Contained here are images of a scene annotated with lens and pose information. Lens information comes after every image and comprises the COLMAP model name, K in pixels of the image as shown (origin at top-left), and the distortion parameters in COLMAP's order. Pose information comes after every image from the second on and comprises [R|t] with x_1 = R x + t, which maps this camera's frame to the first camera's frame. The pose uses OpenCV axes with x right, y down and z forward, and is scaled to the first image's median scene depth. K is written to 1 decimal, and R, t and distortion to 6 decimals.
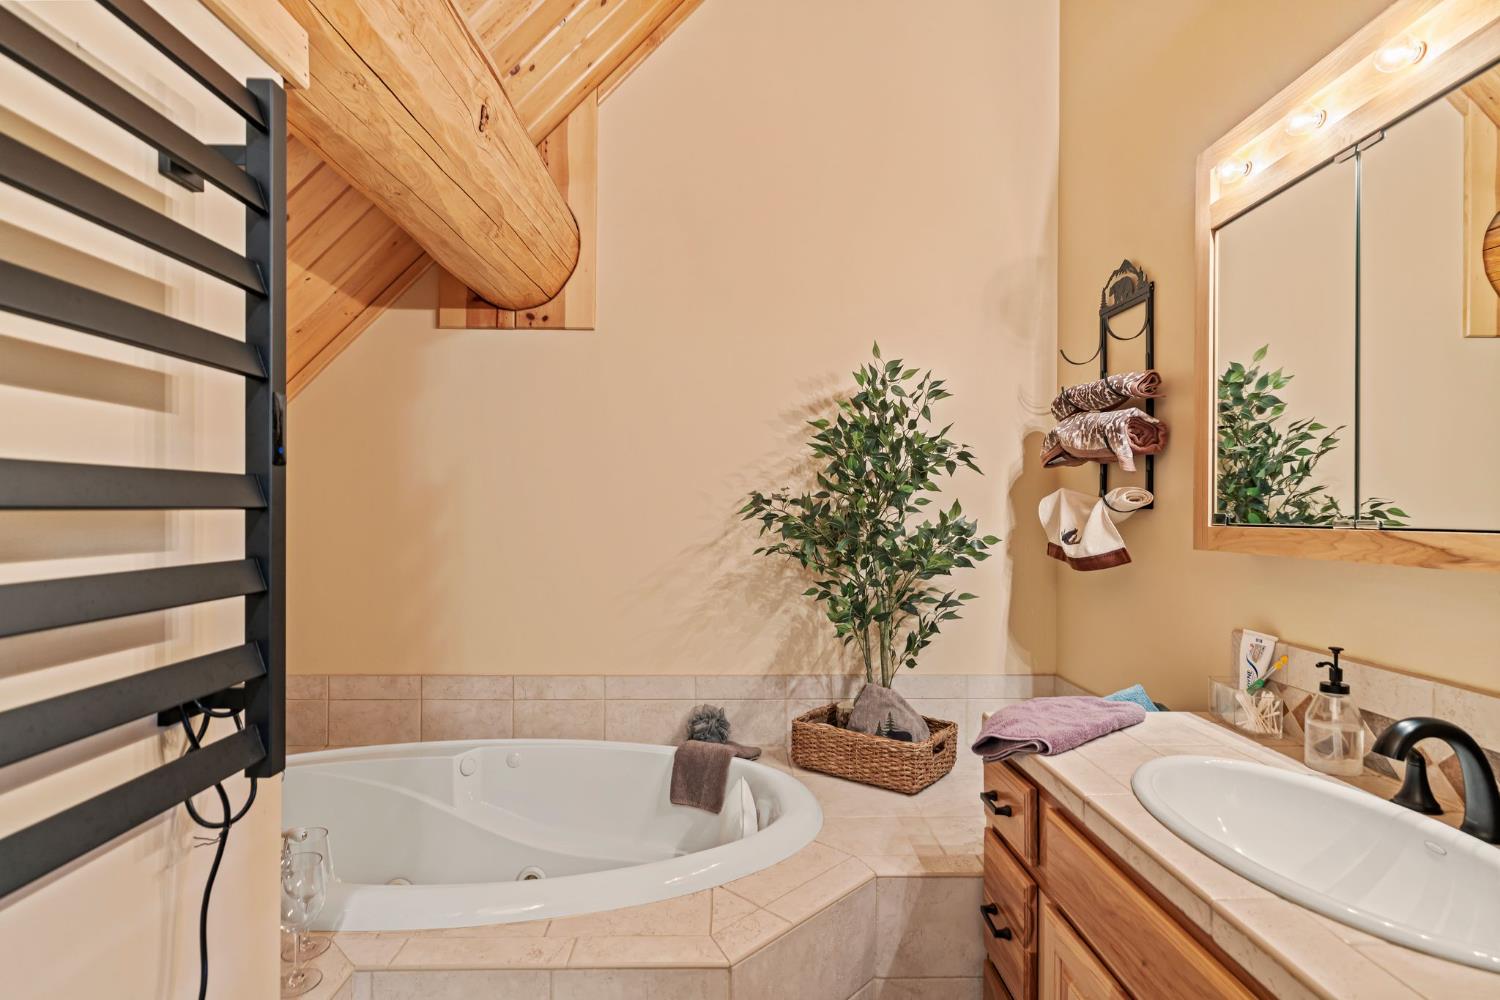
lens RADIAL K [[737.6, 0, 750.7], [0, 737.6, 506.9], [0, 0, 1]] dist [-0.001499, 0.000775]
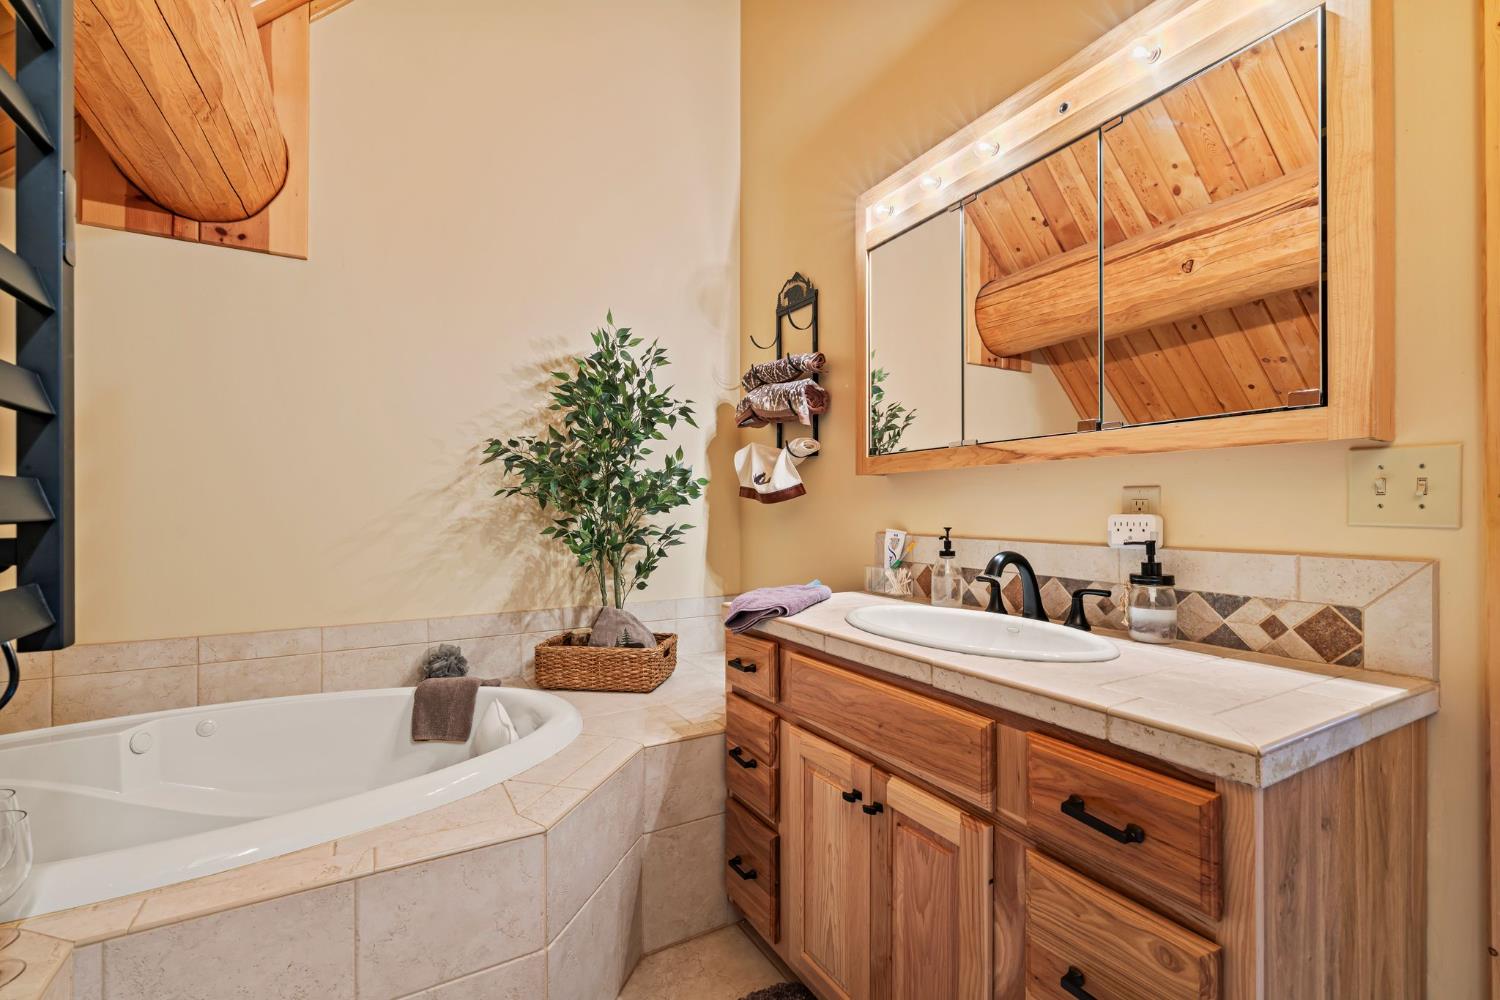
lens RADIAL K [[647.2, 0, 749.8], [0, 647.2, 504.4], [0, 0, 1]] dist [-0.005259, 0.002928]
pose [[0.874965, -0.003835, 0.484171, -0.119348], [0.005262, 0.999985, -0.001589, 0.076707], [-0.484158, 0.003938, 0.874972, 0.008901]]
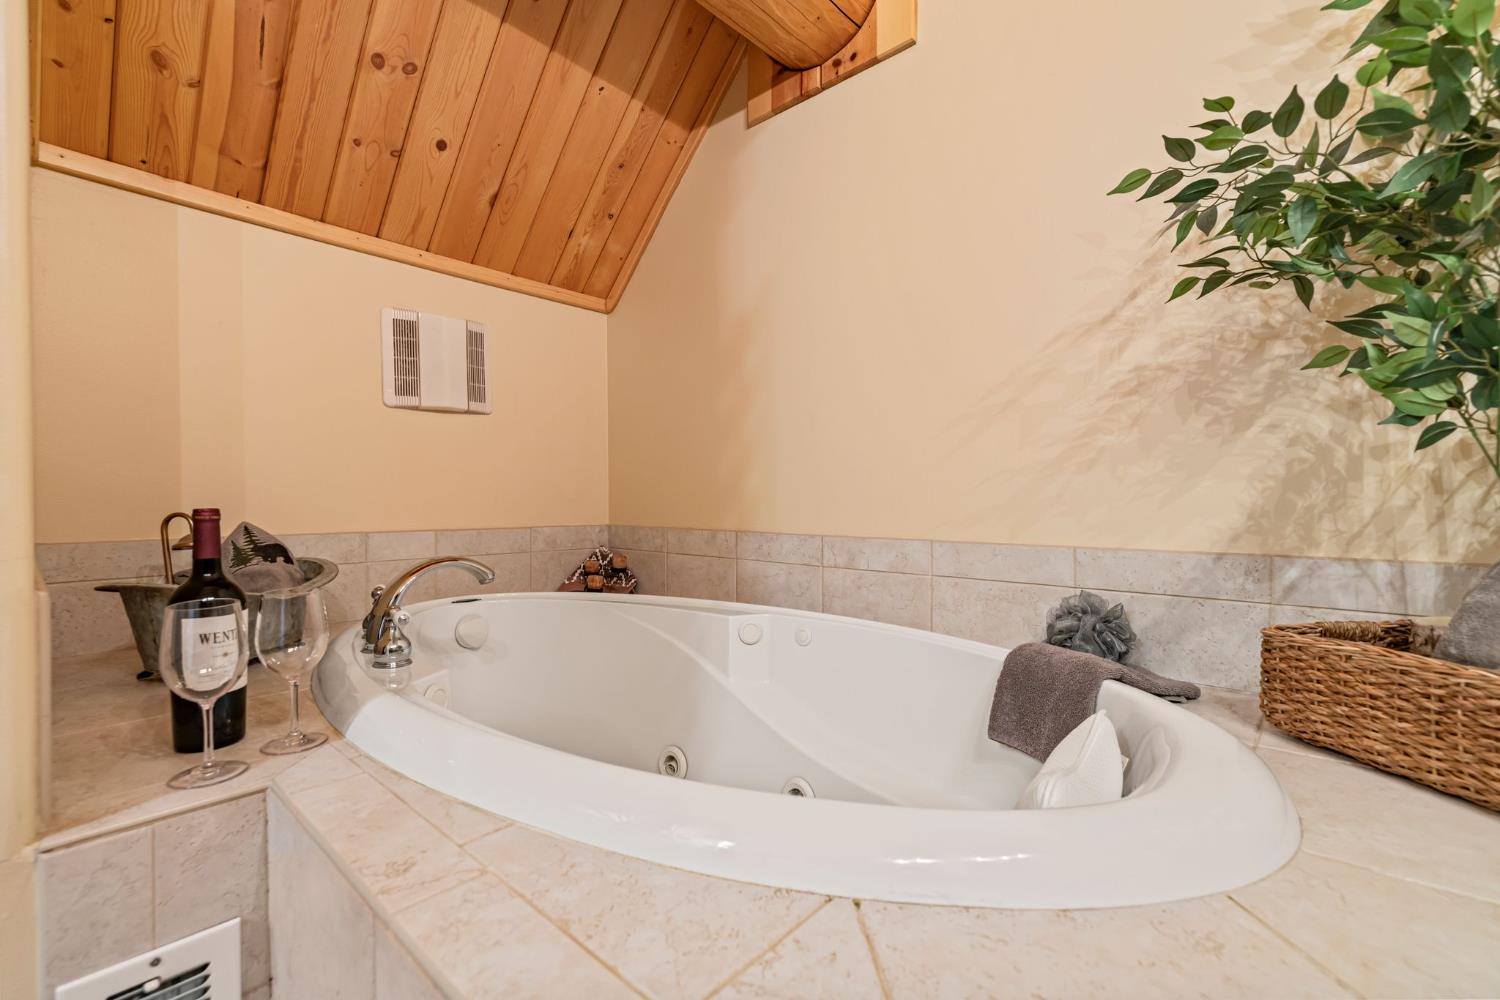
lens RADIAL K [[647.2, 0, 751.4], [0, 647.2, 504.4], [0, 0, 1]] dist [-0.005259, 0.002928]
pose [[0.721767, -0.003382, -0.692128, 0.097426], [0.008527, 0.999956, 0.004006, 0.193751], [0.692083, -0.008794, 0.721764, 0.457581]]
